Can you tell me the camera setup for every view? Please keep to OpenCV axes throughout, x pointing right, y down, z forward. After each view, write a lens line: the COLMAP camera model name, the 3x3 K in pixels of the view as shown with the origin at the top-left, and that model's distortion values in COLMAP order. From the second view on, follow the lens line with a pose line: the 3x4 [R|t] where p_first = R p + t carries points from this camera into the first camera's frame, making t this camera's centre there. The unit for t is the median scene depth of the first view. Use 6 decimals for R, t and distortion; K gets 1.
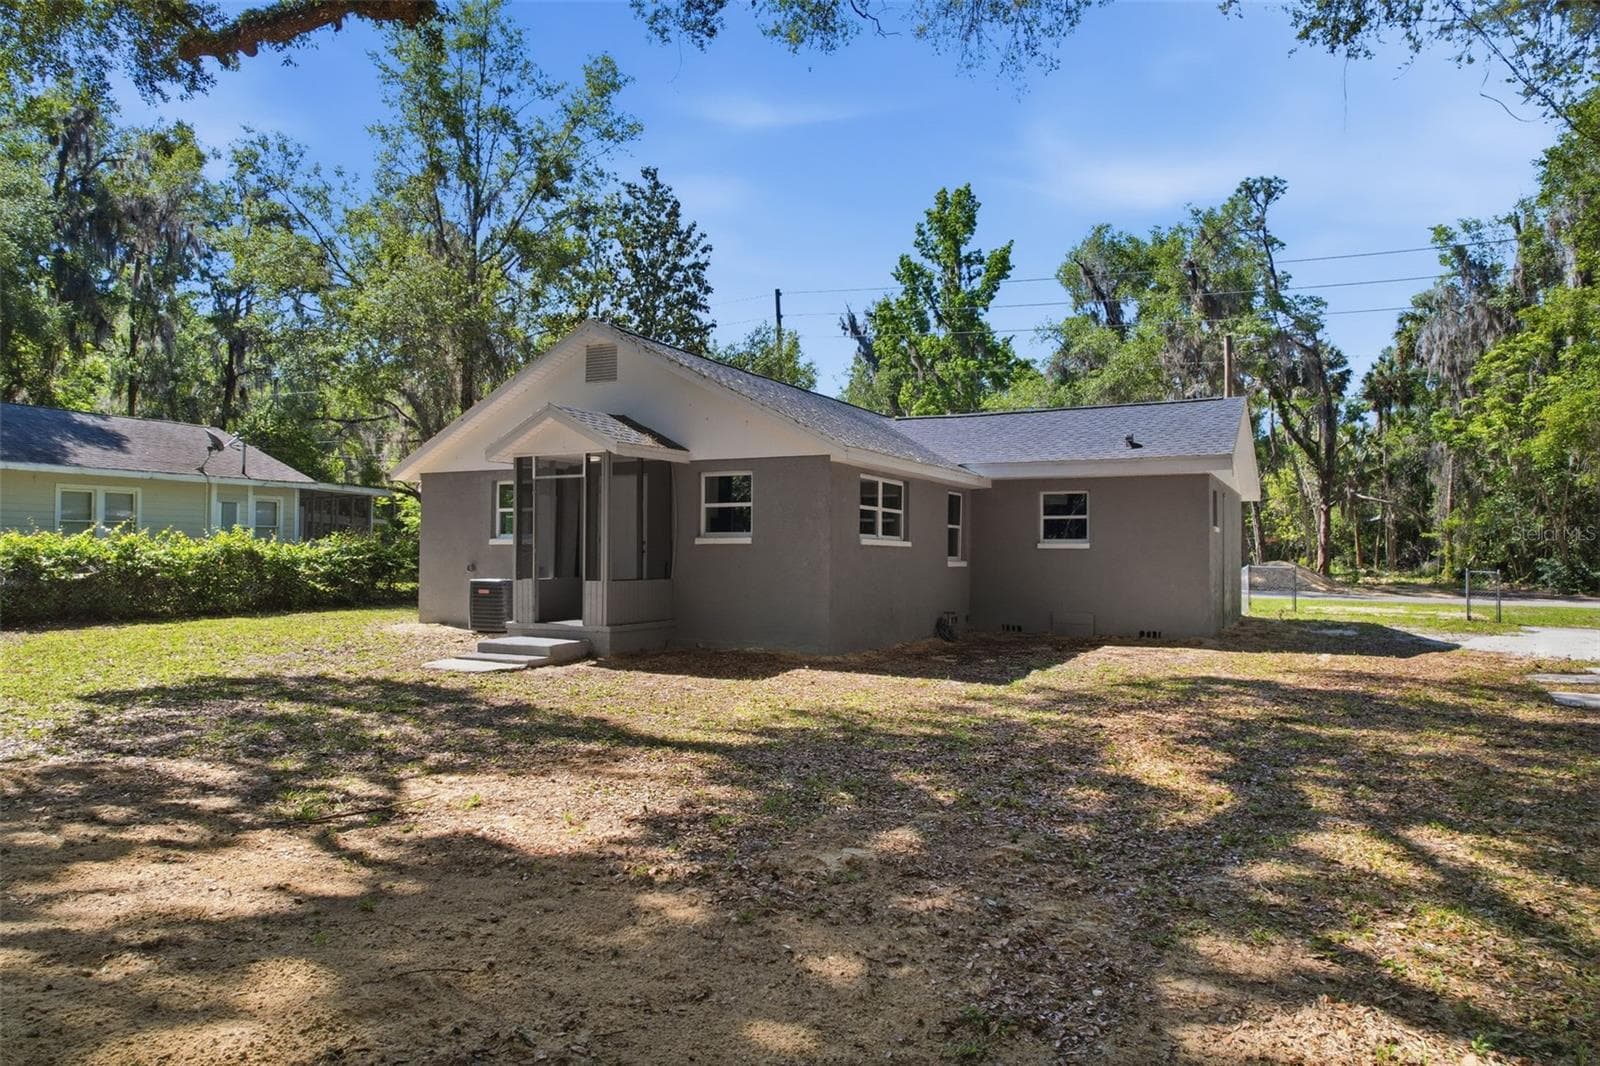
lens RADIAL K [[1023.6, 0, 800.0], [0, 1023.6, 533.0], [0, 0, 1]] dist [-0.082129, 0.070213]
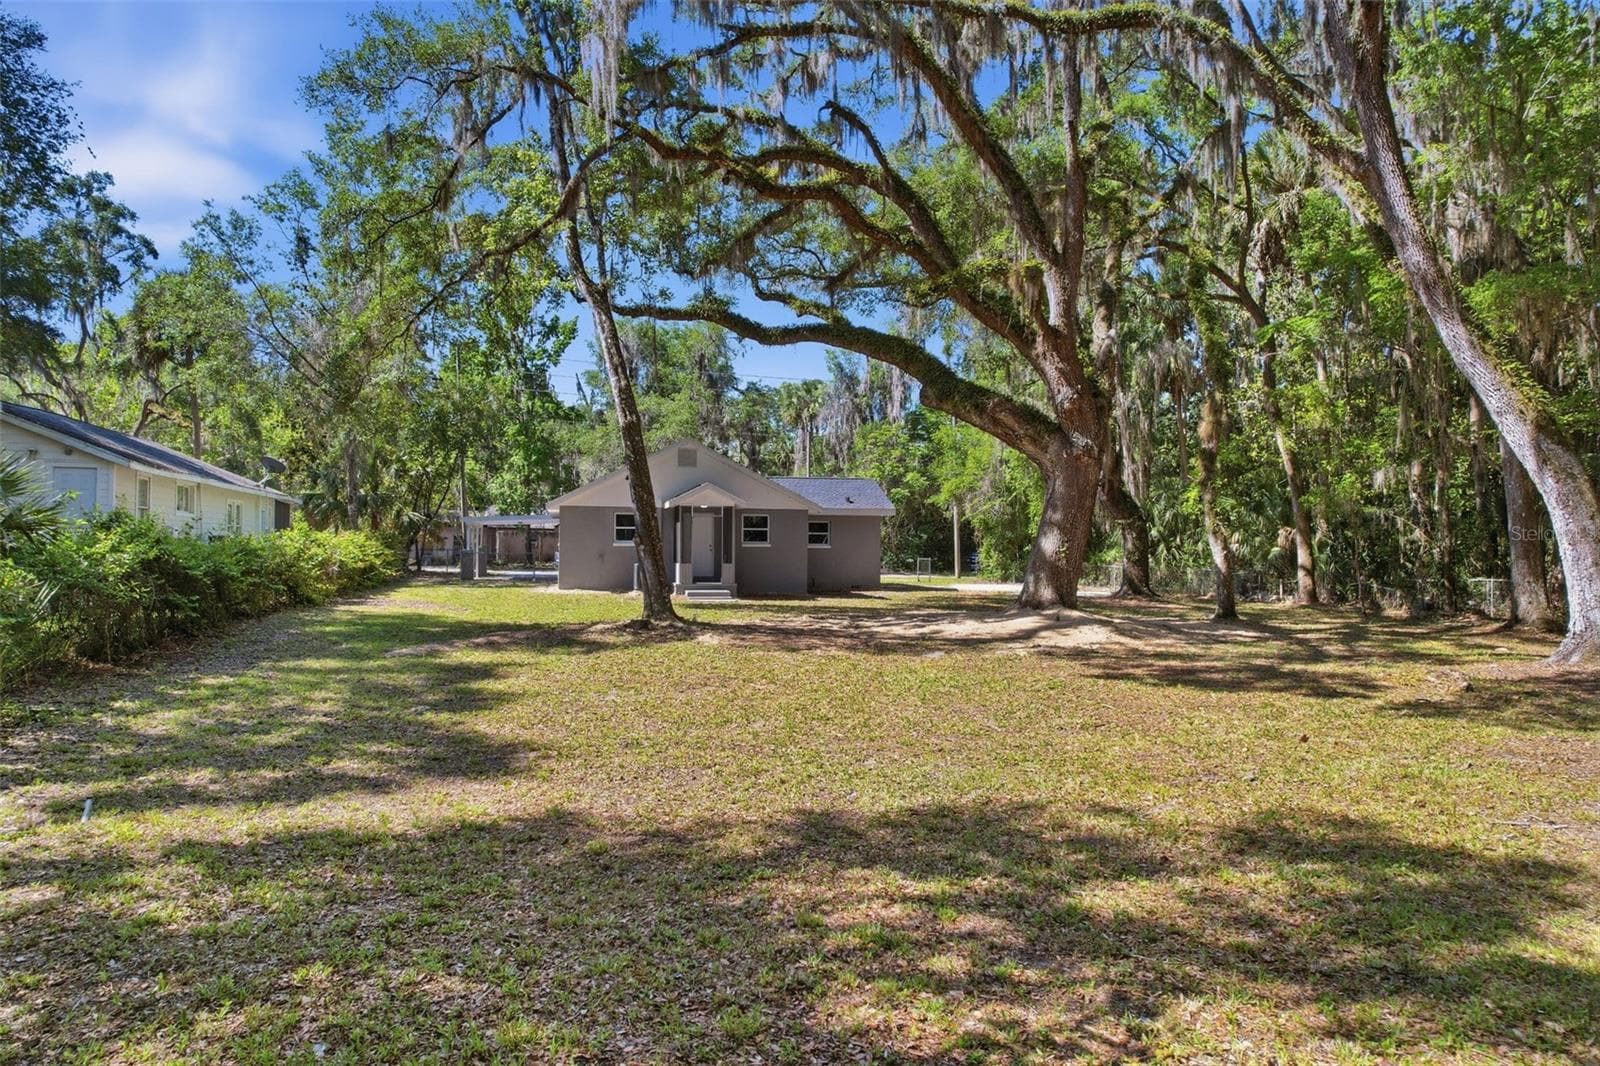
lens RADIAL K [[1023.6, 0, 800.0], [0, 1023.6, 533.0], [0, 0, 1]] dist [-0.082129, 0.070213]
pose [[0.763008, 0.010233, 0.646308, -0.489757], [-0.015937, 0.999869, 0.002984, -0.009275], [-0.646192, -0.012577, 0.763071, -0.259283]]
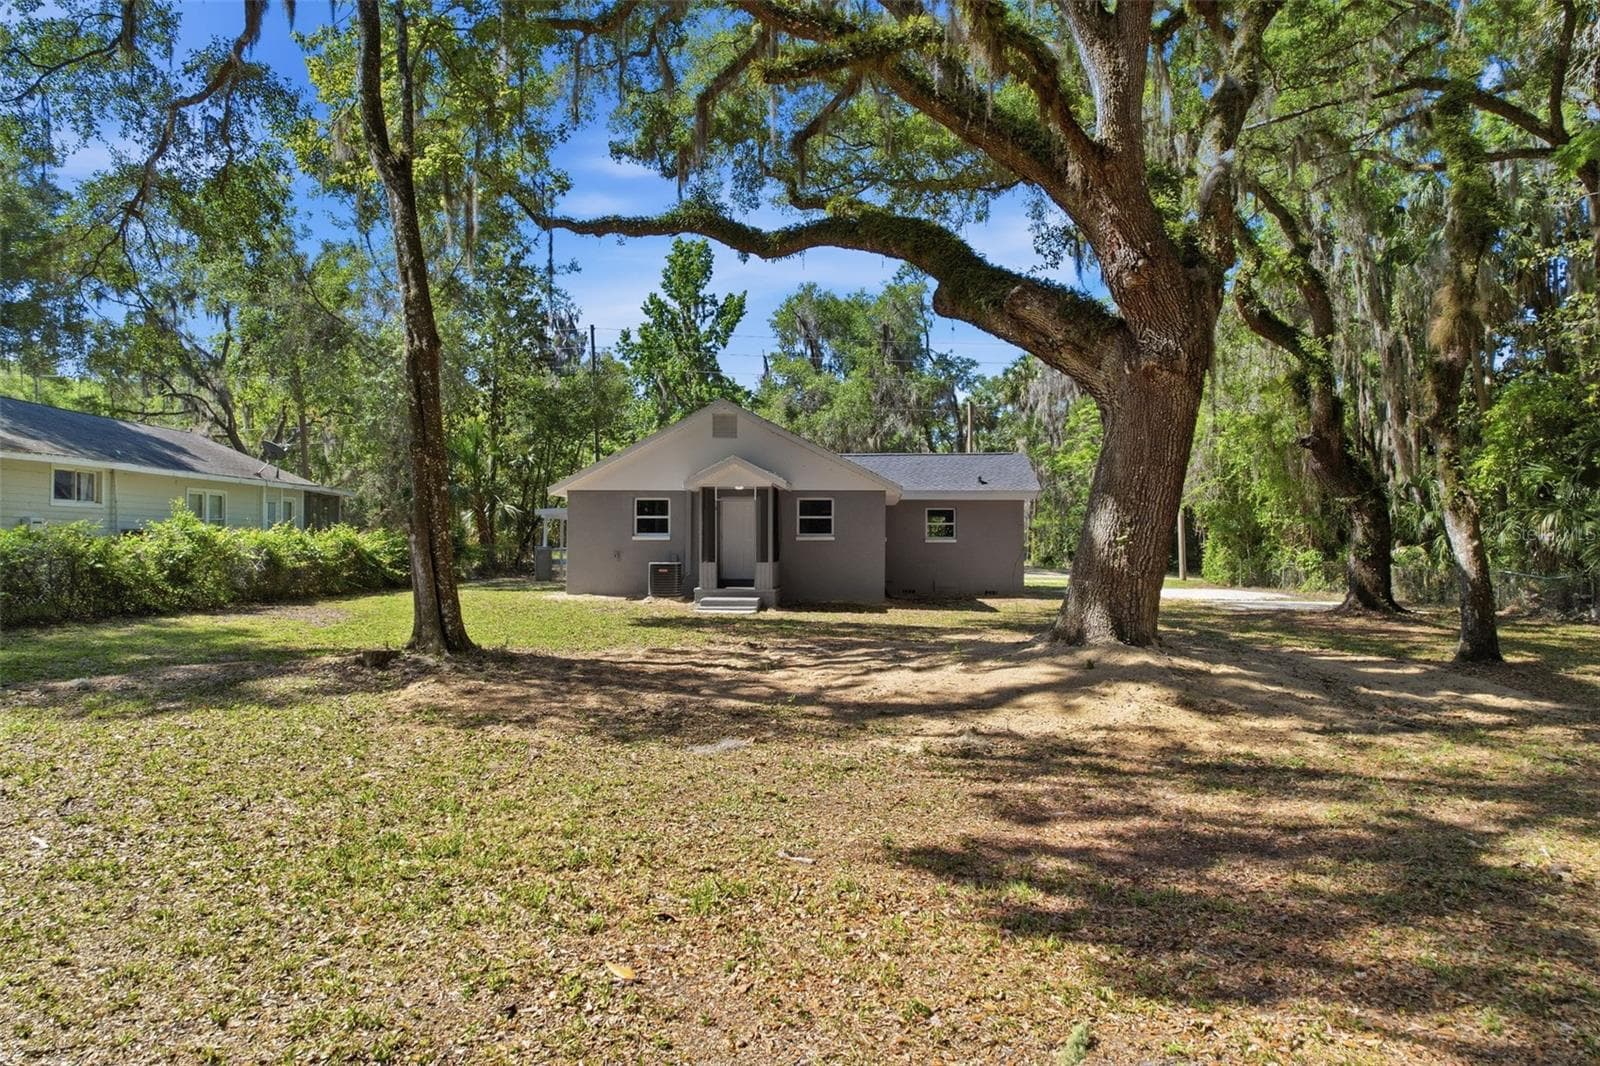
lens RADIAL K [[1023.6, 0, 800.0], [0, 1023.6, 533.0], [0, 0, 1]] dist [-0.082129, 0.070213]
pose [[0.911821, 0.002833, 0.410578, -0.269058], [-0.006632, 0.999947, 0.007828, -0.004867], [-0.410534, -0.009861, 0.911792, -0.181617]]
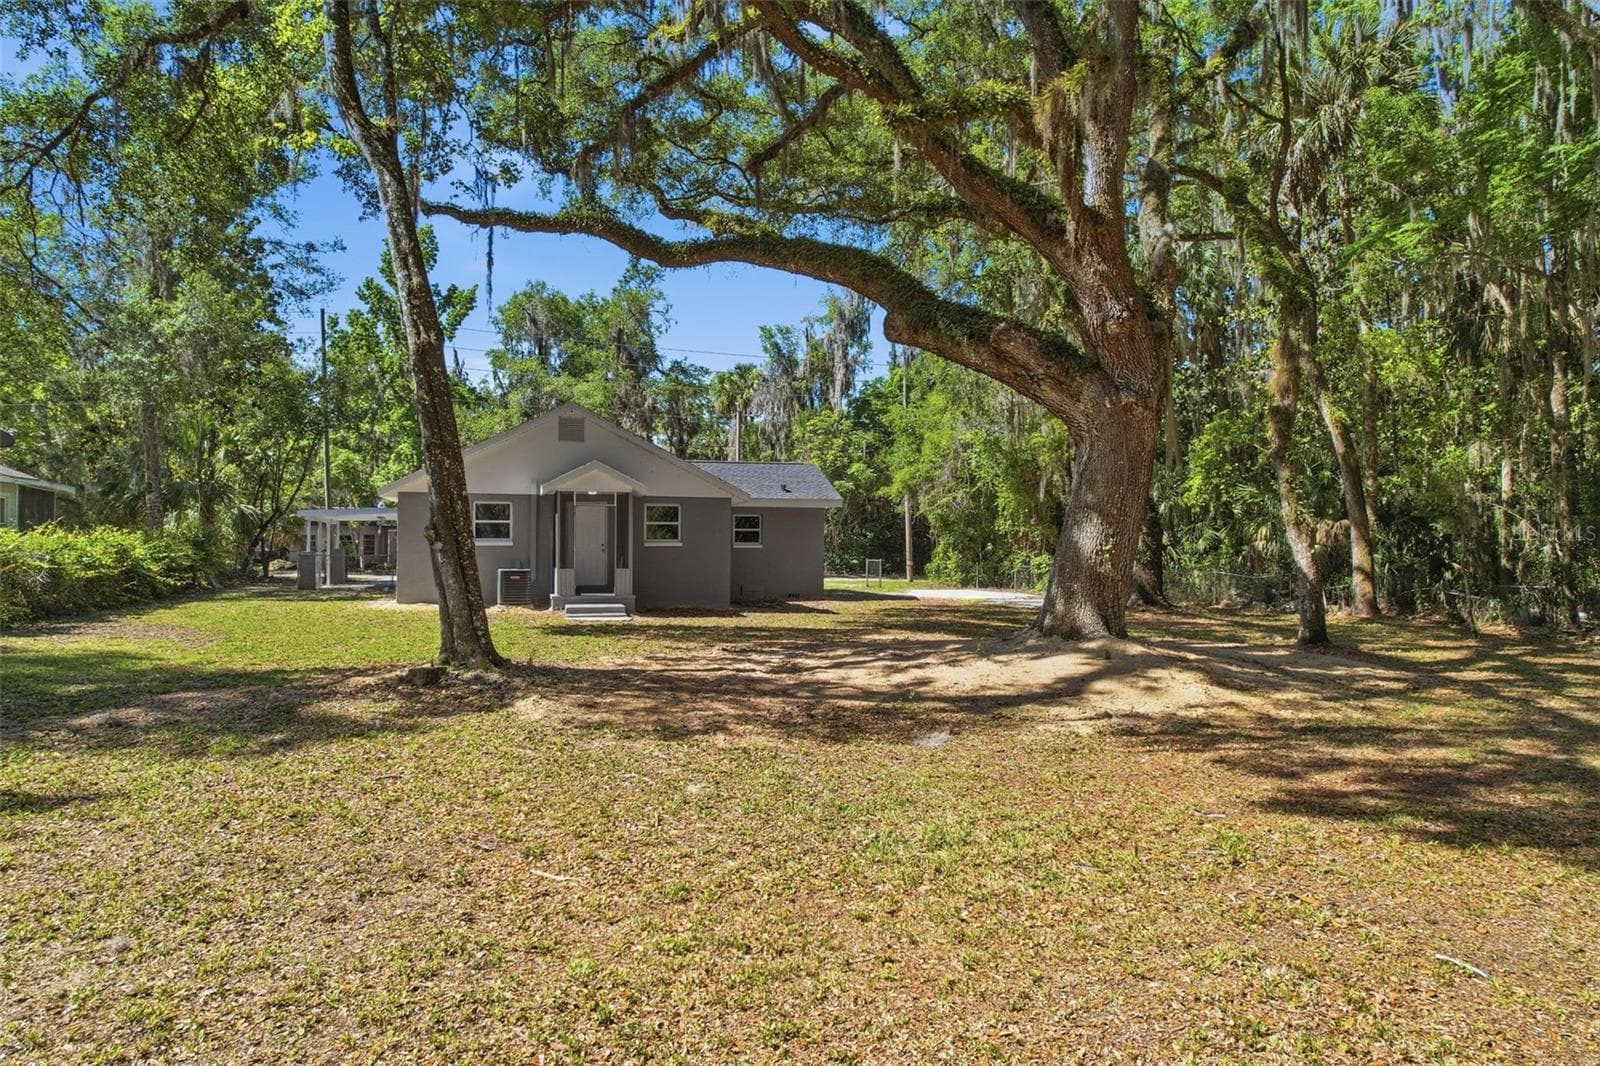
lens RADIAL K [[1023.6, 0, 800.0], [0, 1023.6, 533.0], [0, 0, 1]] dist [-0.082129, 0.070213]
pose [[0.723440, 0.008683, 0.690333, -0.369023], [-0.013442, 0.999909, 0.001510, -0.005738], [-0.690257, -0.010372, 0.723490, -0.133223]]
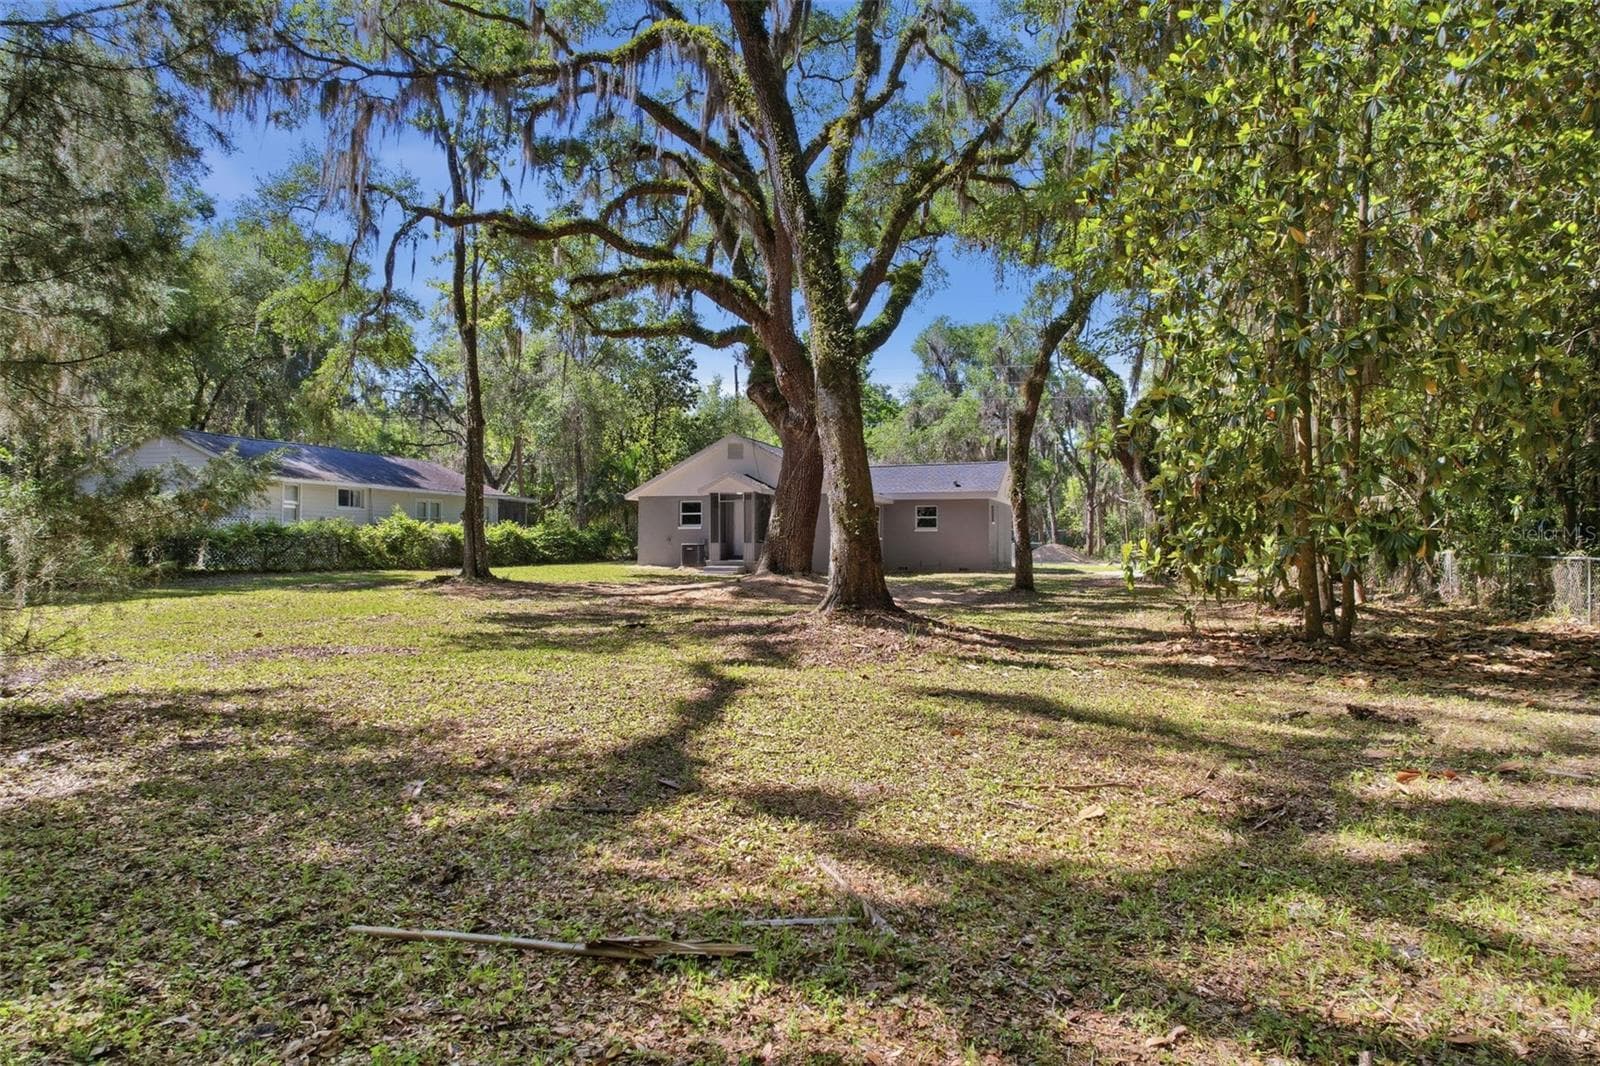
lens RADIAL K [[1023.6, 0, 800.0], [0, 1023.6, 533.0], [0, 0, 1]] dist [-0.082129, 0.070213]
pose [[0.988431, -0.000469, 0.151669, -0.146824], [-0.000518, 0.999979, 0.006468, 0.001812], [-0.151669, -0.006472, 0.988410, -0.485667]]
